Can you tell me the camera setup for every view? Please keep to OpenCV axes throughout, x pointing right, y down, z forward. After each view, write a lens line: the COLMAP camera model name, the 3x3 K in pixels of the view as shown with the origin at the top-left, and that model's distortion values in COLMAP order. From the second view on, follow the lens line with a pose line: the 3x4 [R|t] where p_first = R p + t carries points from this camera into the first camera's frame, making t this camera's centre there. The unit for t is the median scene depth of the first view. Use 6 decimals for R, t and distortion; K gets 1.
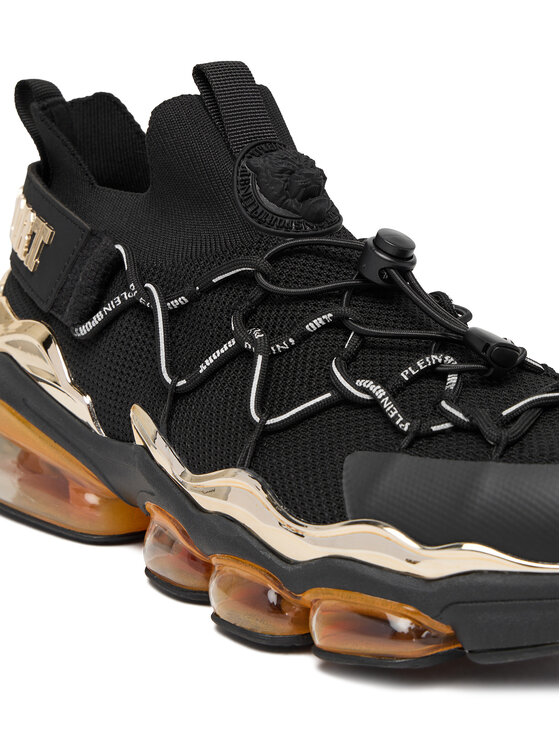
lens RADIAL K [[1460.8, 0, 280.0], [0, 1460.8, 373.0], [0, 0, 1]] dist [-0.028792, -0.156637]
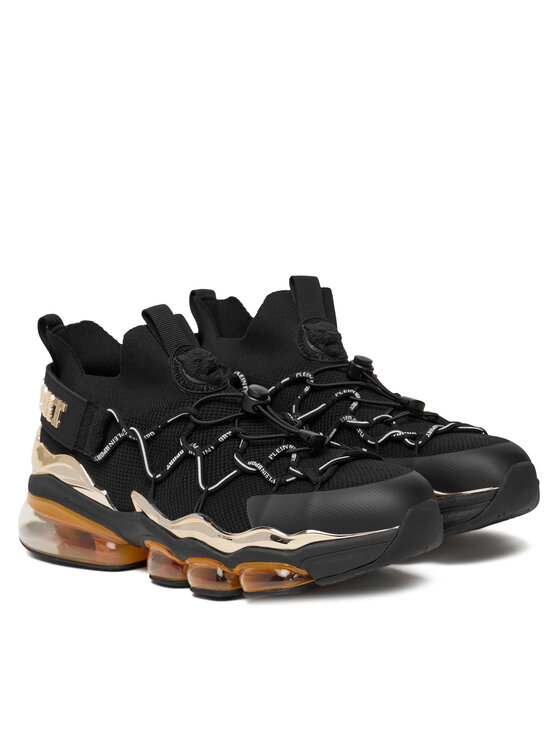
lens RADIAL K [[2195.4, 0, 280.0], [0, 2195.4, 373.0], [0, 0, 1]] dist [0.043795, -0.024894]
pose [[0.989654, -0.120311, 0.078173, -0.120541], [0.124967, 0.990483, -0.057669, 0.060428], [-0.070491, 0.066842, 0.995270, -1.950589]]
